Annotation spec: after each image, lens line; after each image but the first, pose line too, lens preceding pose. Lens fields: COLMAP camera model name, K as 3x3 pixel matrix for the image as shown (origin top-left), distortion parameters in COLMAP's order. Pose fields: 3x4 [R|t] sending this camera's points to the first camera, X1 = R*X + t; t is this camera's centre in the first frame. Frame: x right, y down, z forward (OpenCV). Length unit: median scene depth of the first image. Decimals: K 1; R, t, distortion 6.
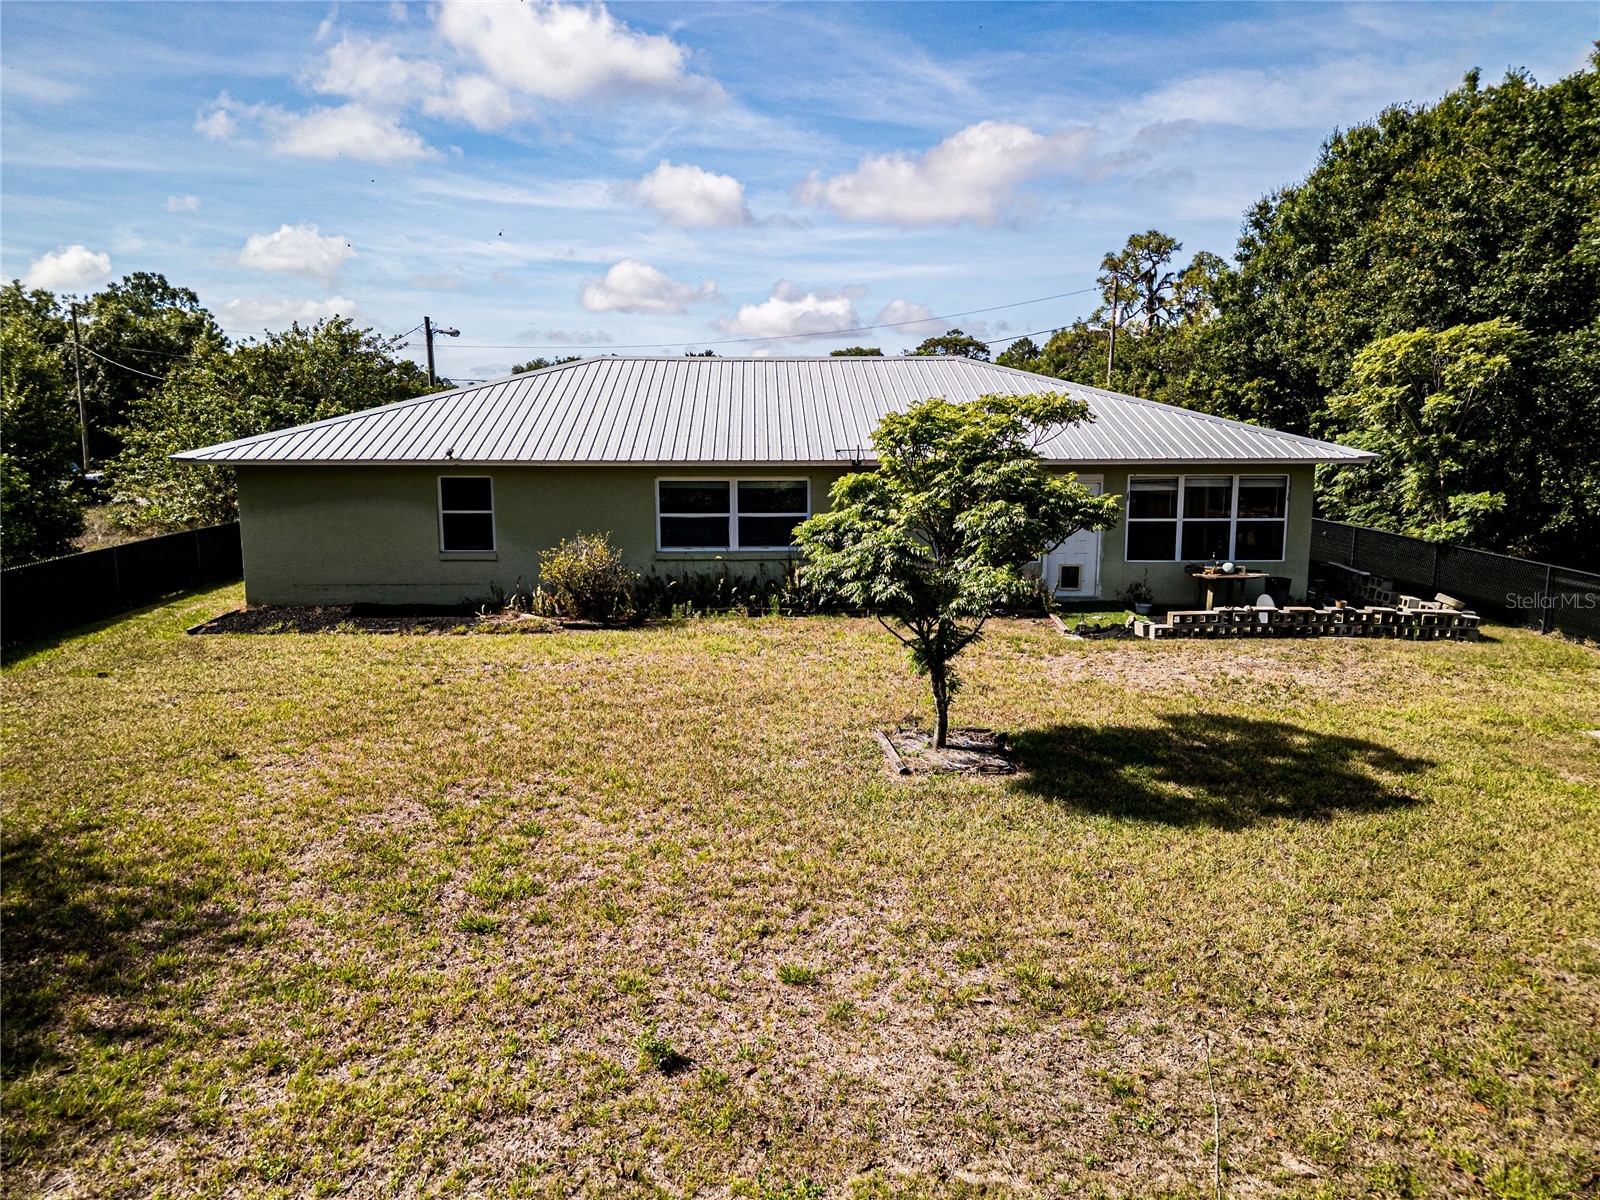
lens RADIAL K [[1126.0, 0, 792.8], [0, 1126.0, 593.8], [0, 0, 1]] dist [0.074812, -0.078858]
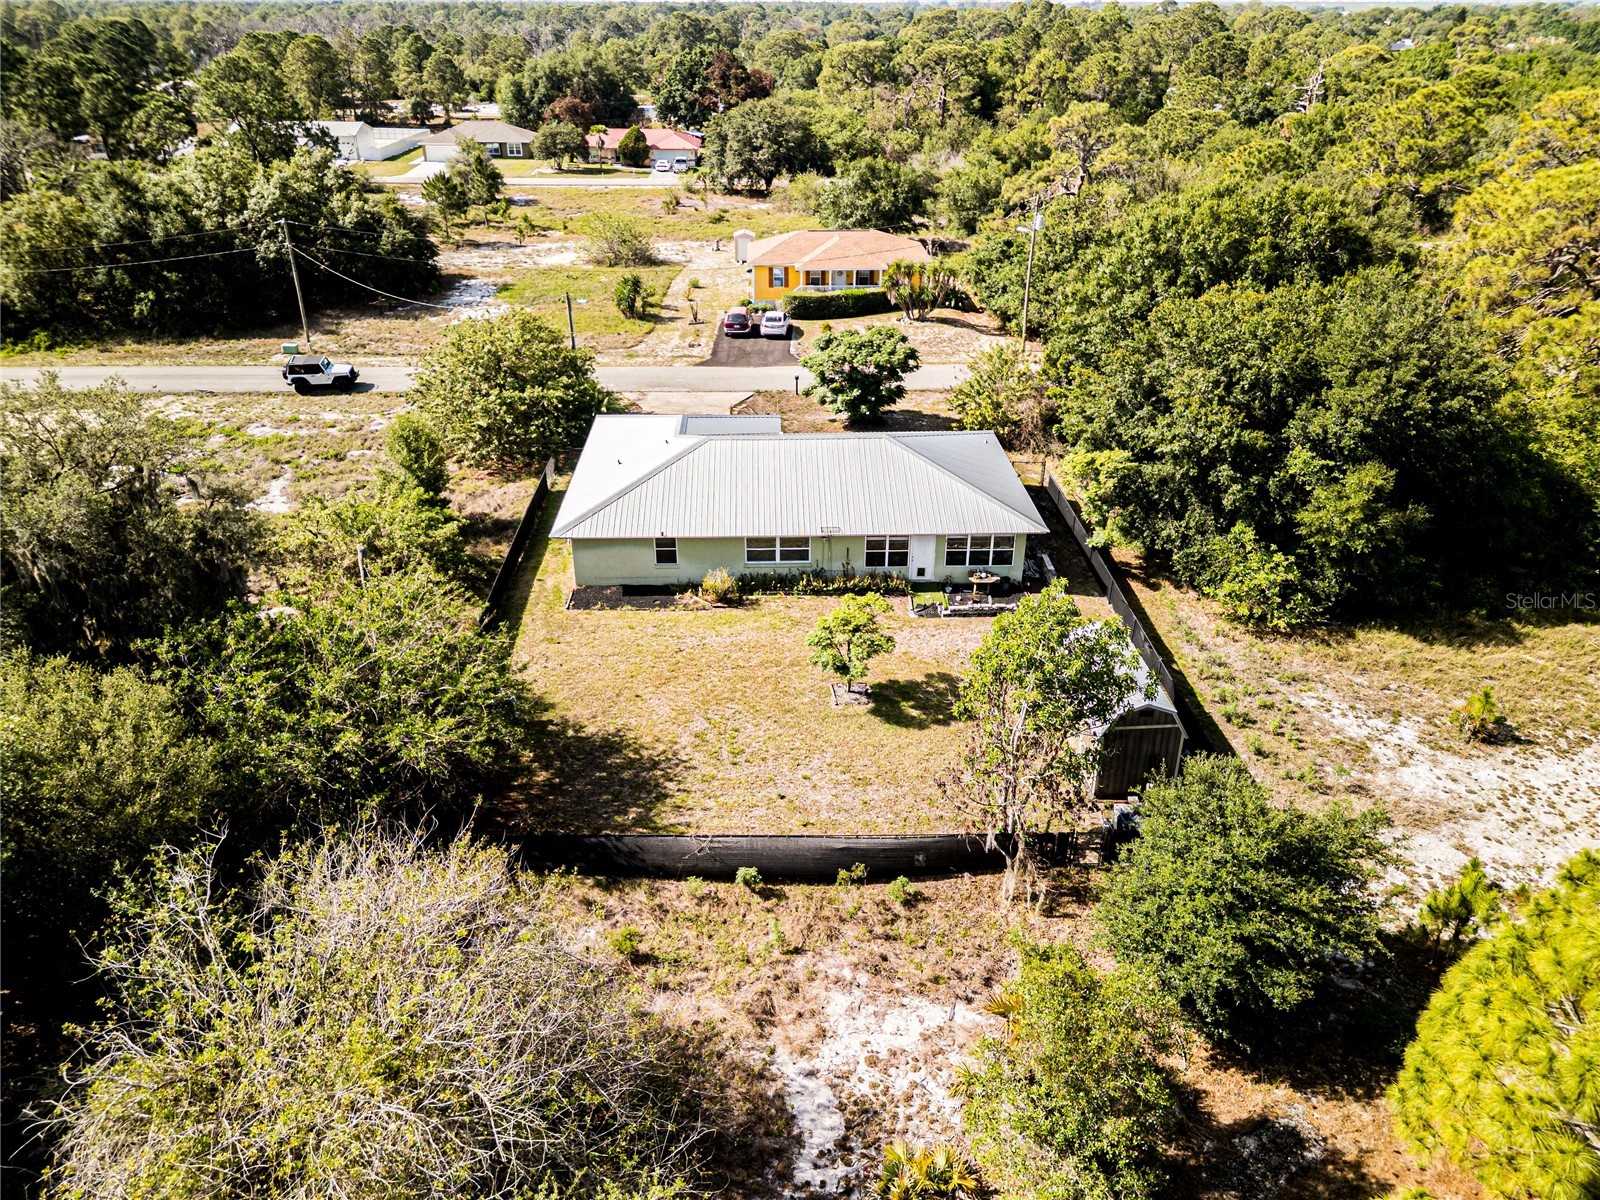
lens RADIAL K [[1126.0, 0, 792.8], [0, 1126.0, 593.8], [0, 0, 1]] dist [0.074812, -0.078858]
pose [[0.999986, 0.004848, -0.002209, -0.016835], [-0.003864, 0.945411, 0.325859, -0.749415], [0.003668, -0.325845, 0.945416, -1.250550]]
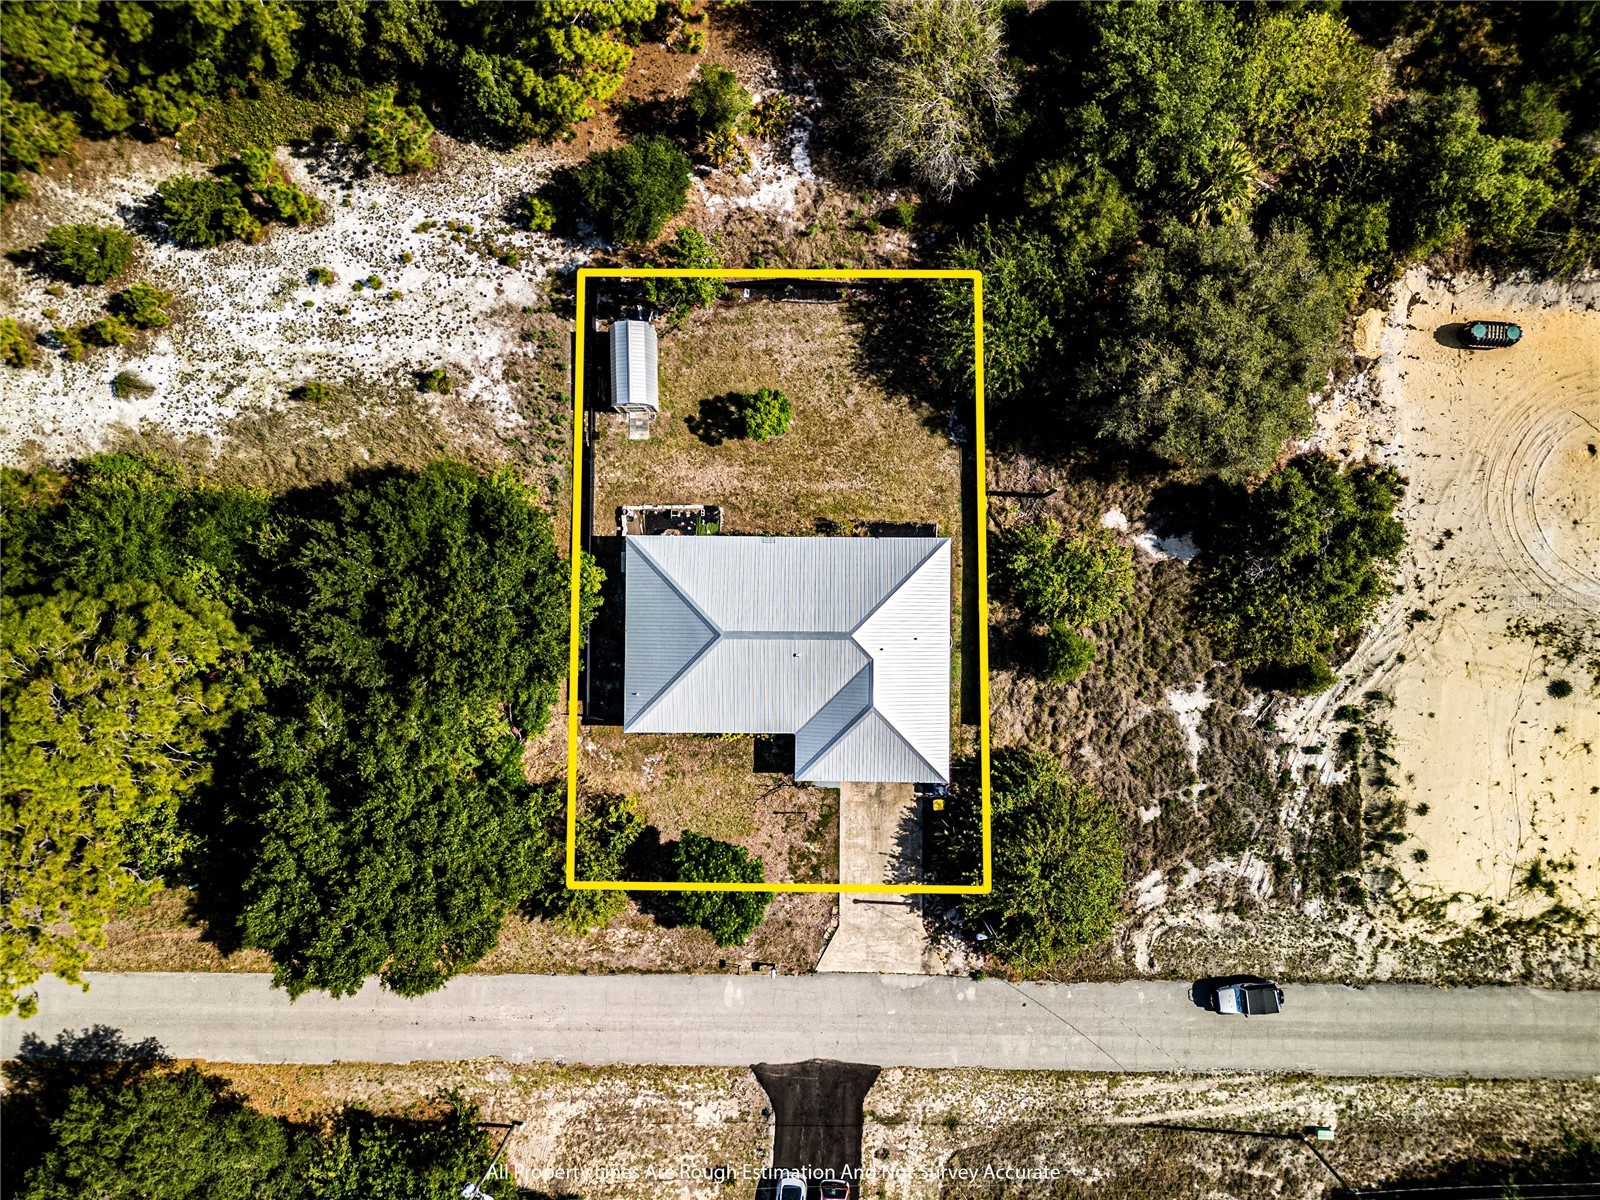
lens RADIAL K [[1129.2, 0, 797.8], [0, 1129.2, 591.4], [0, 0, 1]] dist [0.066372, -0.072012]
pose [[-0.999088, -0.041674, 0.009259, -0.074861], [0.014940, -0.138154, 0.990298, -3.635283], [-0.039991, 0.989534, 0.138650, 0.642238]]
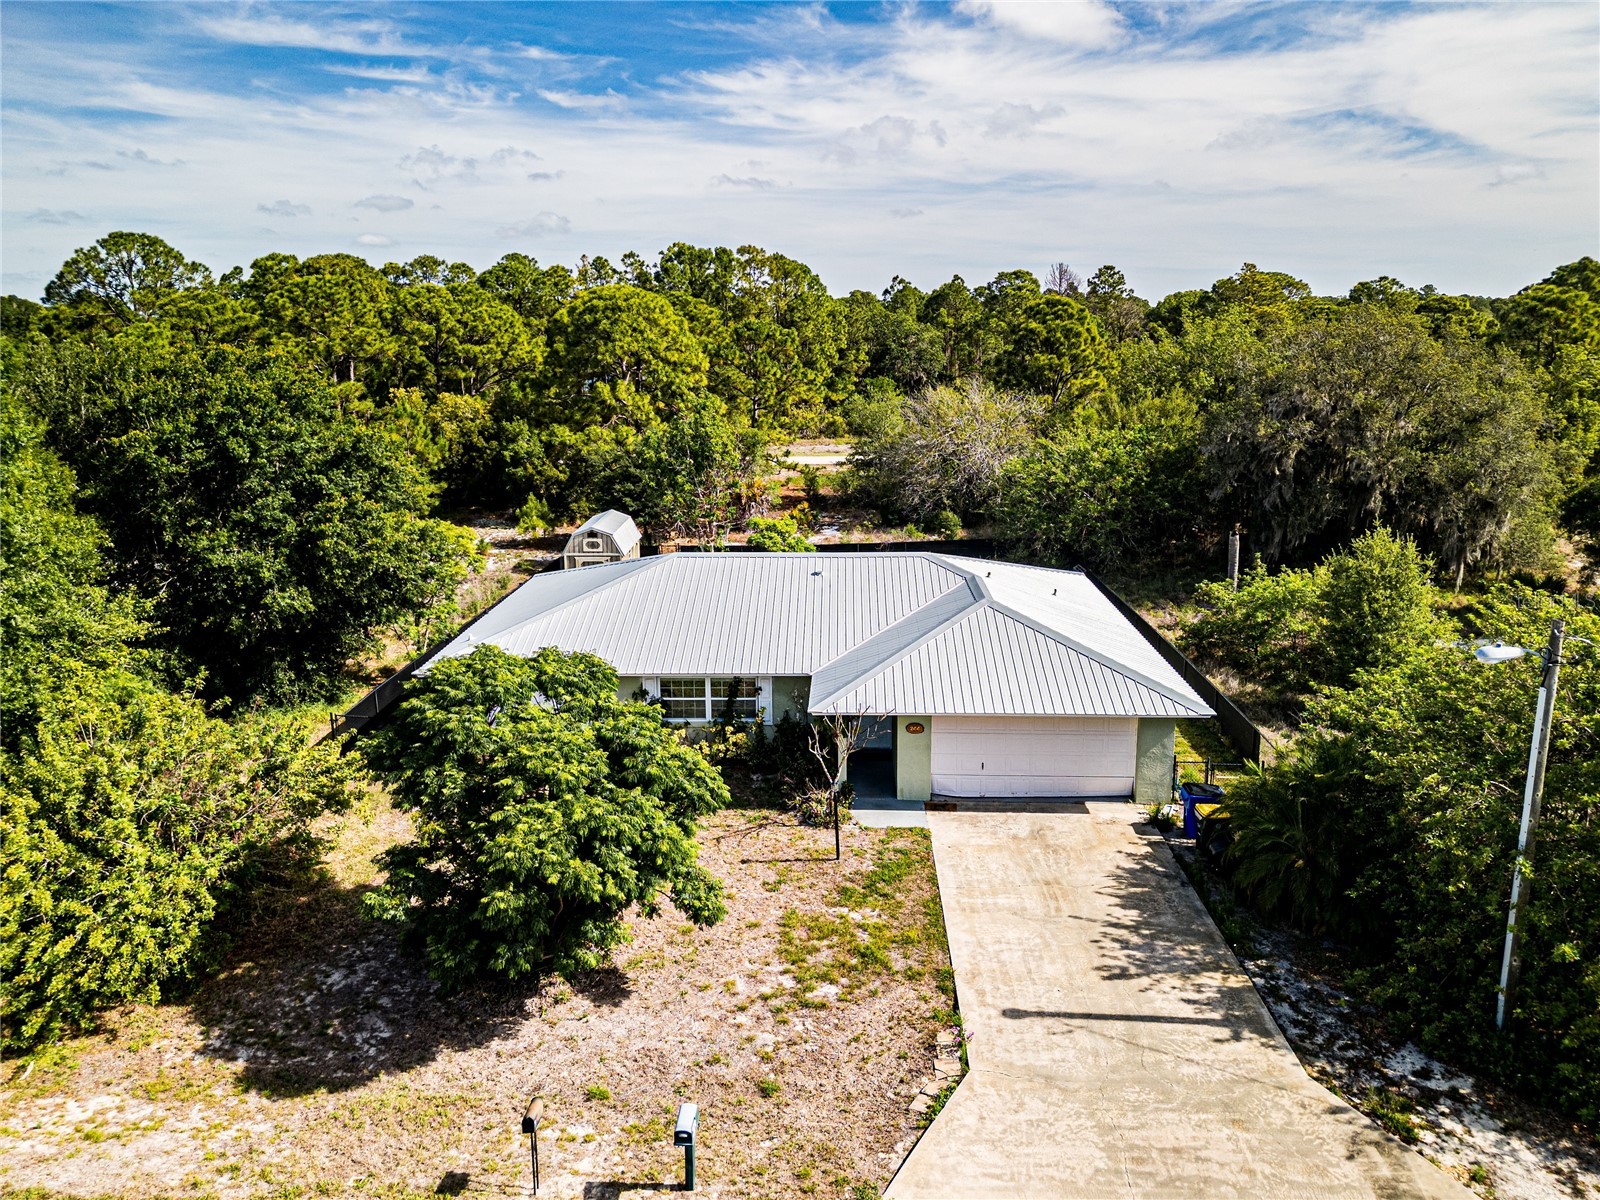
lens RADIAL K [[1129.2, 0, 797.8], [0, 1129.2, 591.4], [0, 0, 1]] dist [0.066372, -0.072012]
pose [[-0.997184, -0.006773, 0.074681, -0.147803], [0.020718, 0.932260, 0.361196, -0.849720], [-0.072069, 0.361726, -0.929495, 2.930833]]
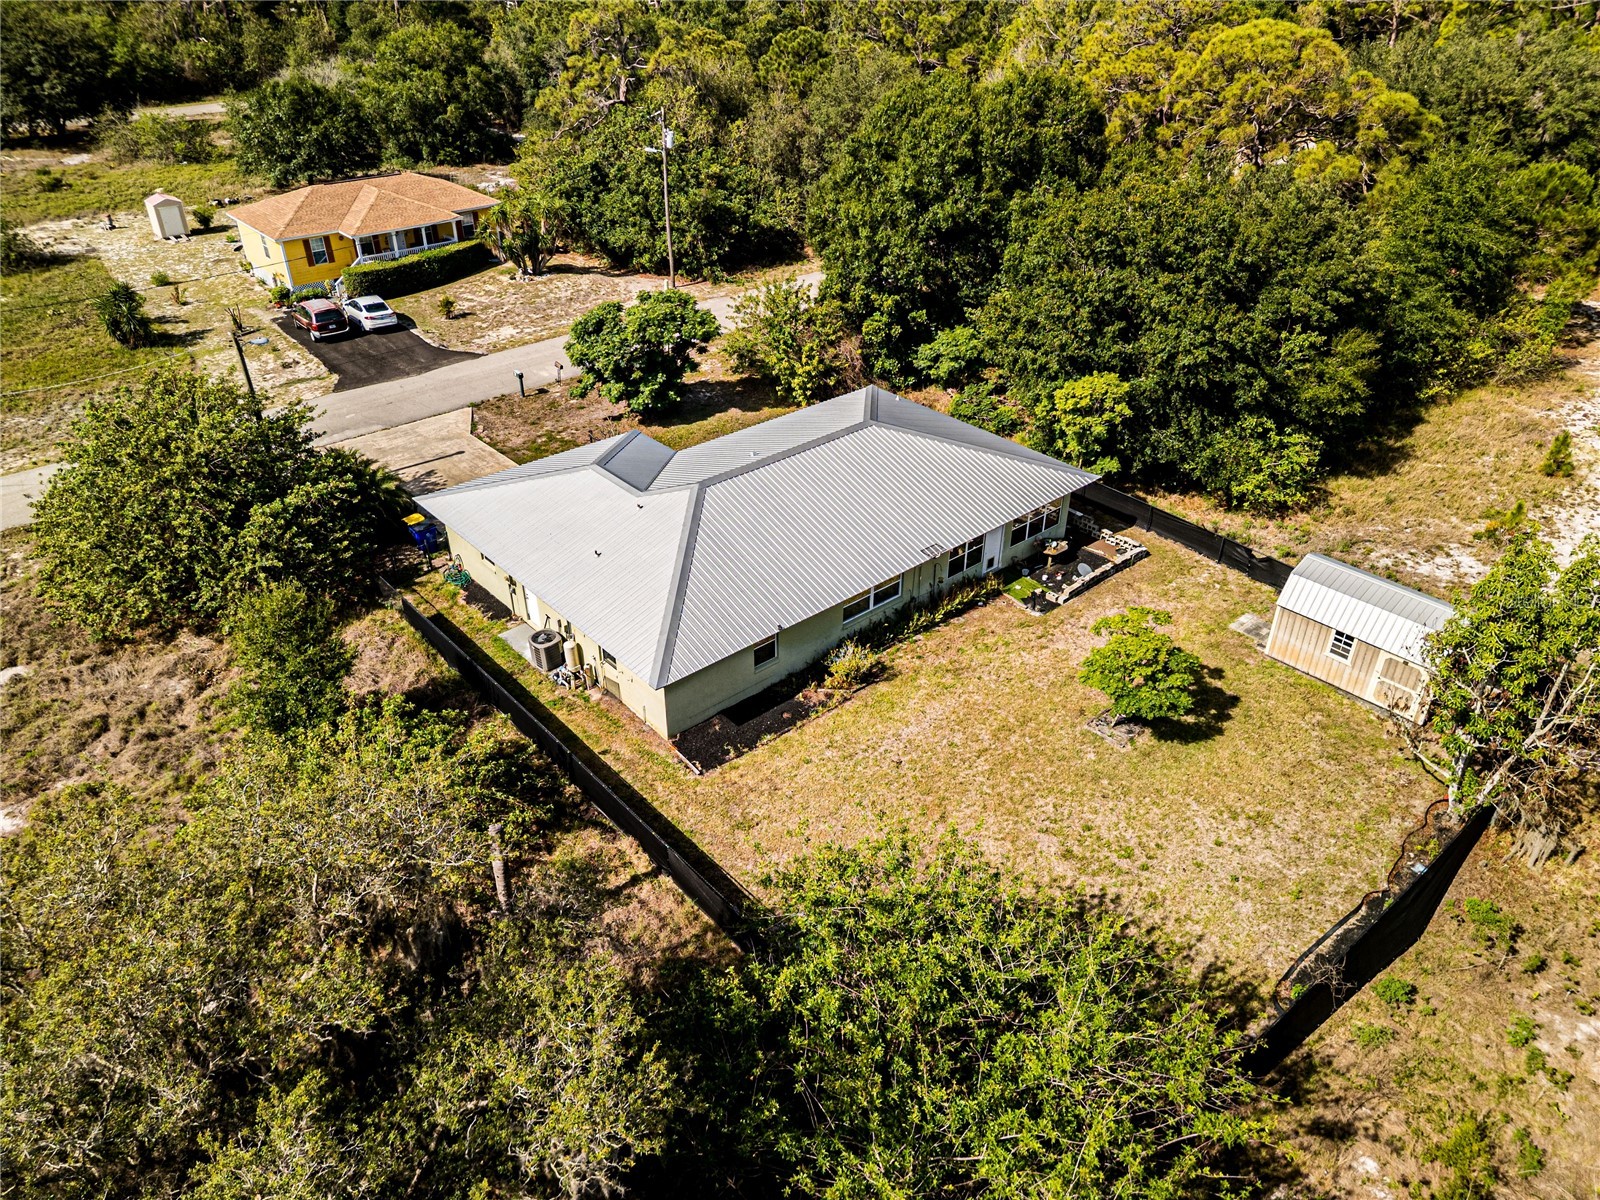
lens RADIAL K [[1129.2, 0, 797.8], [0, 1129.2, 591.4], [0, 0, 1]] dist [0.066372, -0.072012]
pose [[0.777199, -0.331659, 0.534755, -1.154078], [0.091472, 0.900344, 0.425457, -0.883591], [-0.622570, -0.281749, 0.730084, -0.285158]]
